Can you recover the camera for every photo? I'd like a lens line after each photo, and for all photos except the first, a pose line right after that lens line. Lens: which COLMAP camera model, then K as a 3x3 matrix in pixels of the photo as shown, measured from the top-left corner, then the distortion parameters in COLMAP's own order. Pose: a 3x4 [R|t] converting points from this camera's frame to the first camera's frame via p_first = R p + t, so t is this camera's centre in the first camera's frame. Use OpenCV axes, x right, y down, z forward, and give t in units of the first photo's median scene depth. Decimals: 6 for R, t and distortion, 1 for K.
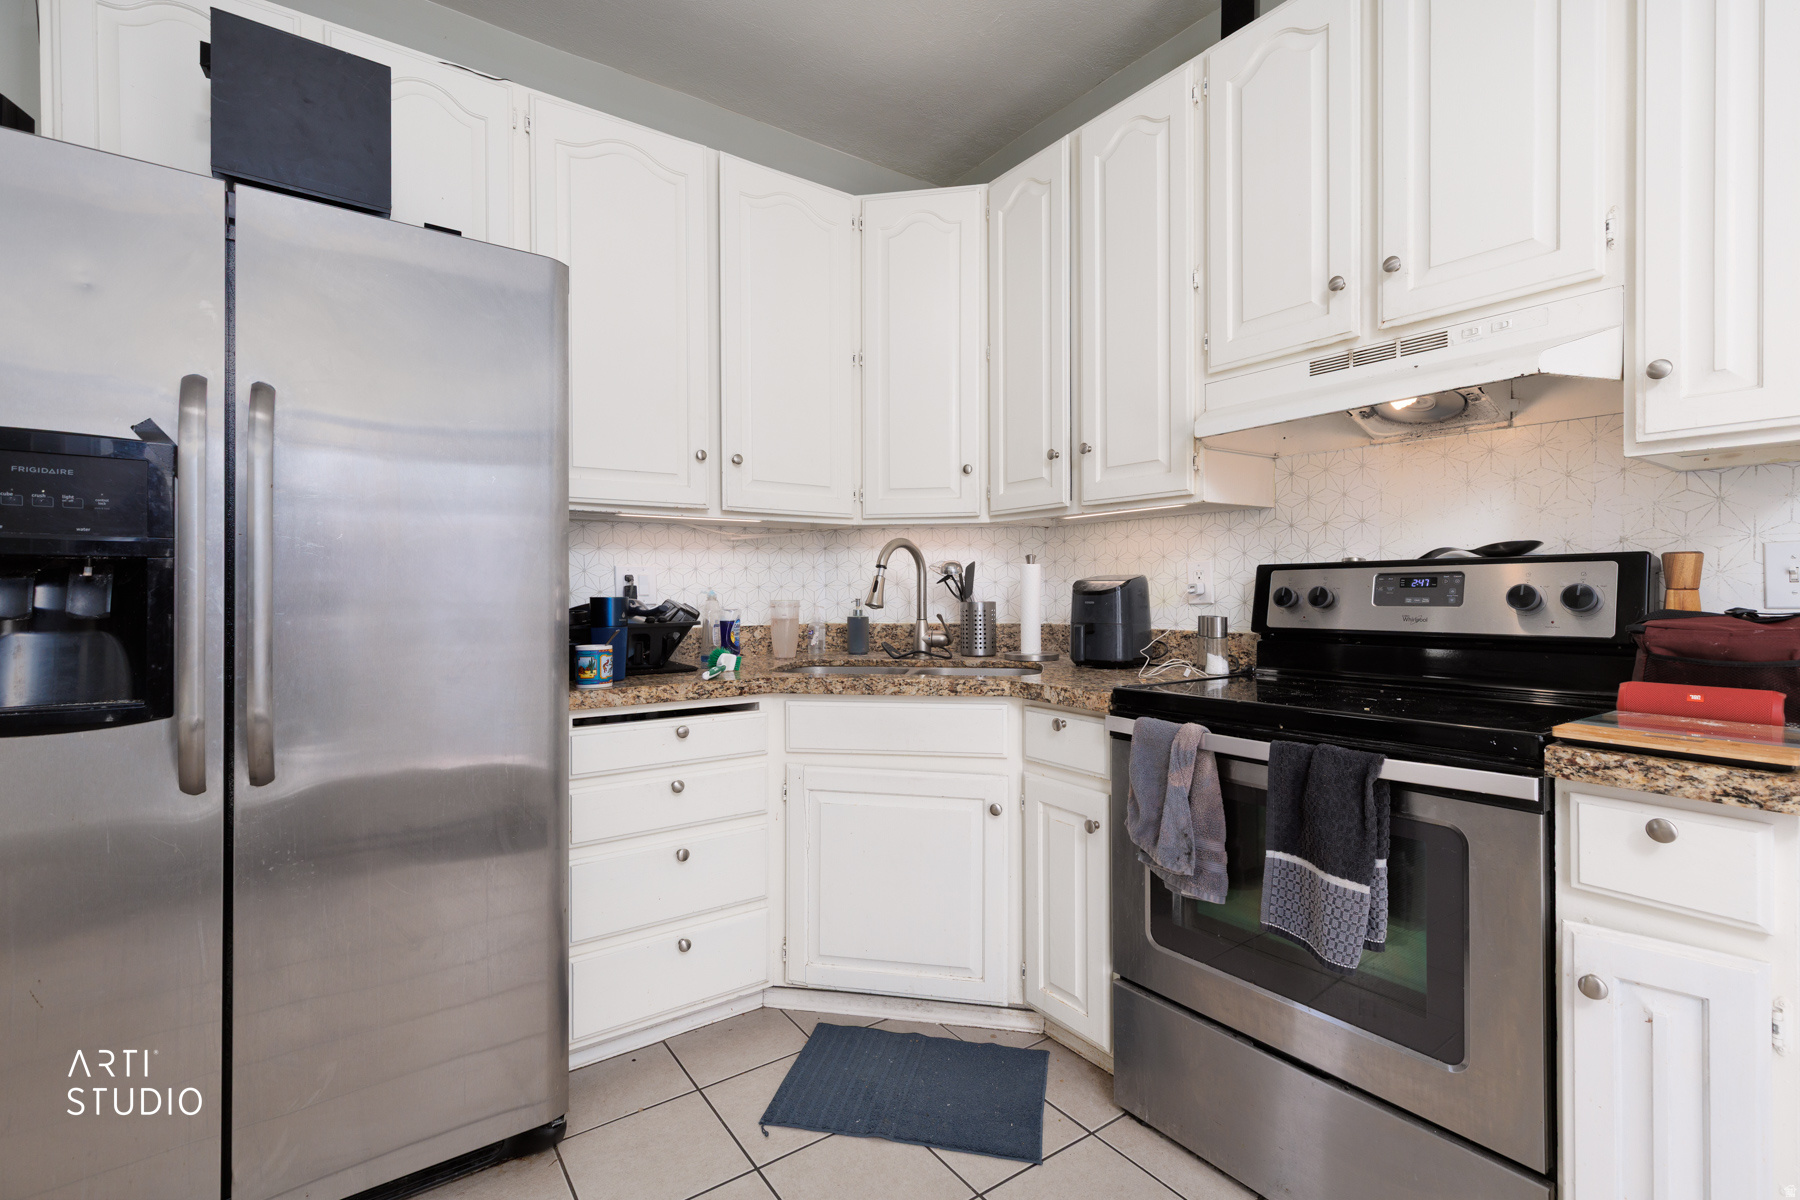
lens RADIAL K [[805.7, 0, 912.7], [0, 805.7, 590.6], [0, 0, 1]] dist [0.008741, -0.002684]
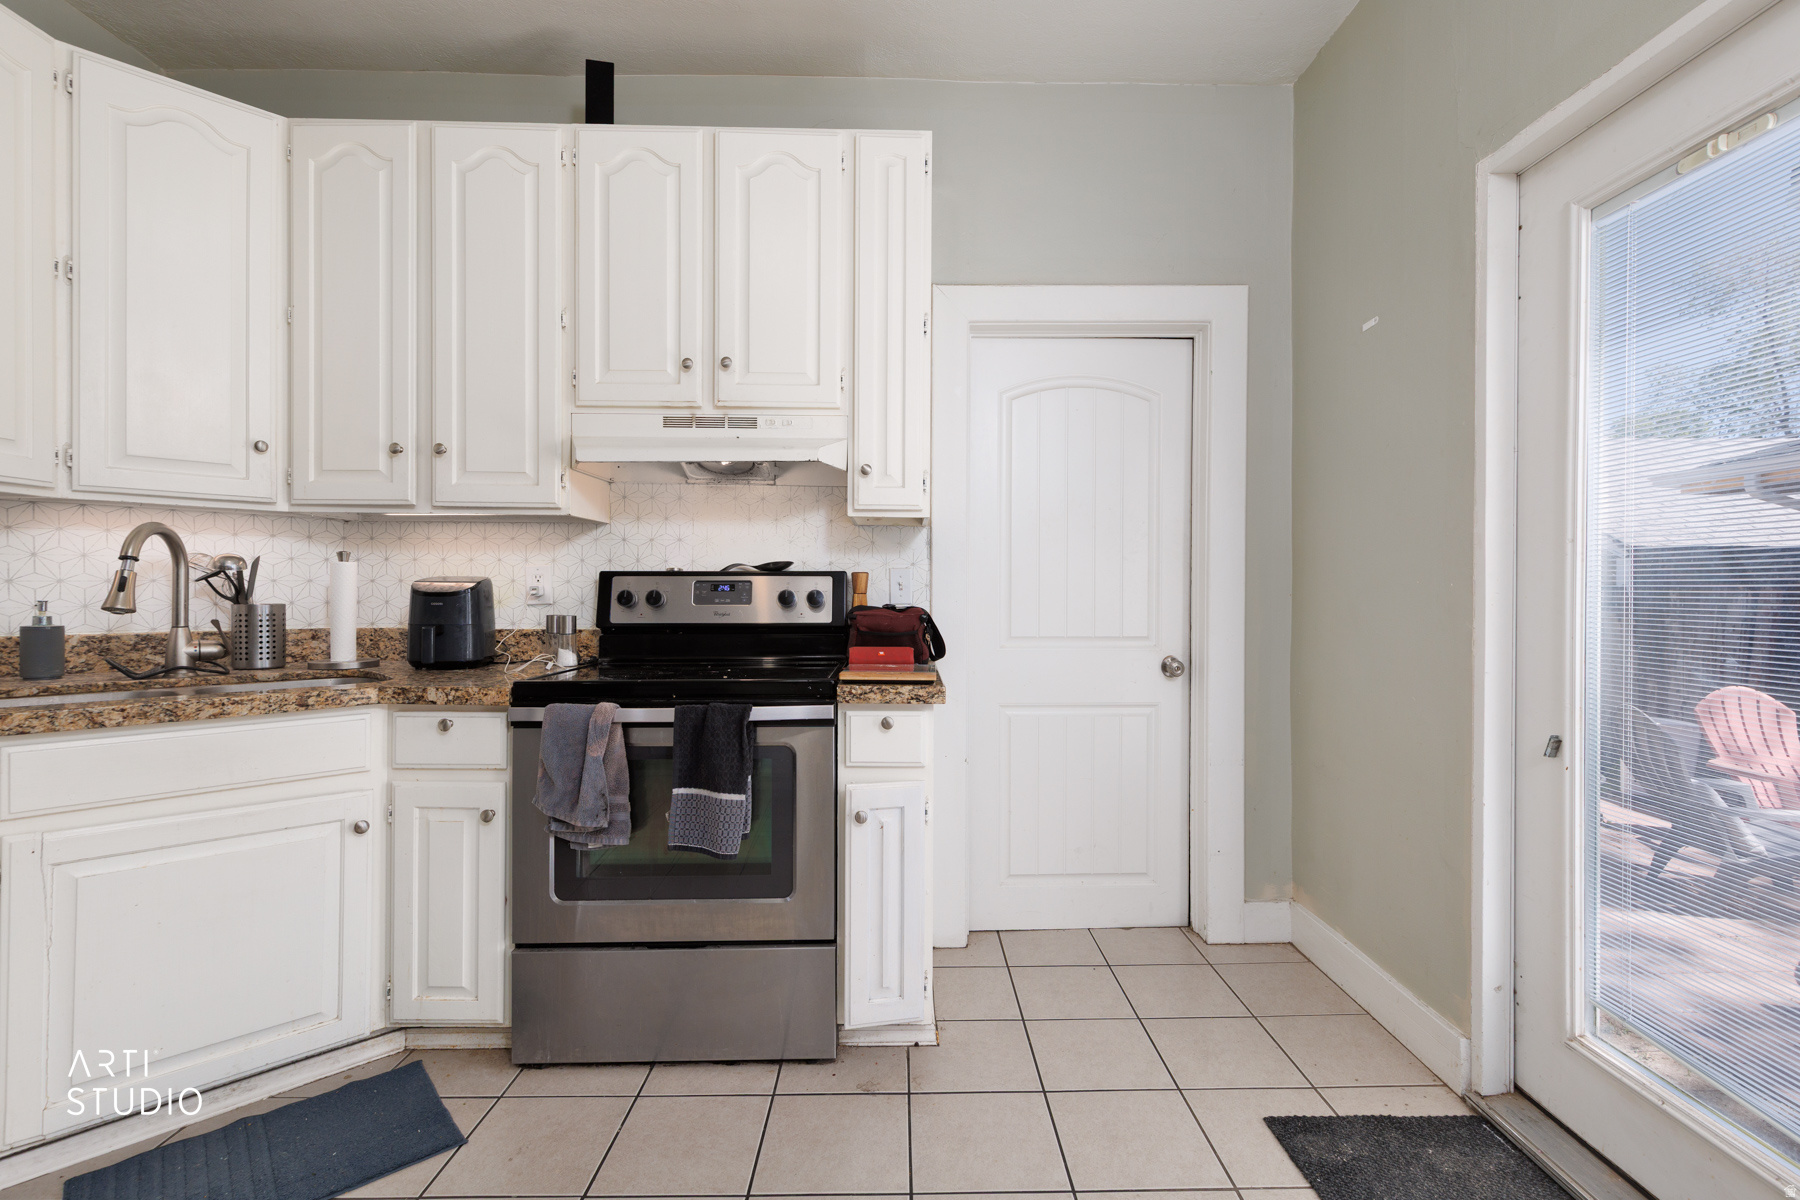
lens RADIAL K [[805.7, 0, 912.7], [0, 805.7, 590.6], [0, 0, 1]] dist [0.008741, -0.002684]
pose [[0.560667, 0.007925, 0.828004, -0.312244], [-0.006077, 0.999967, -0.005456, 0.000464], [-0.828019, -0.001973, 0.560696, -0.047425]]
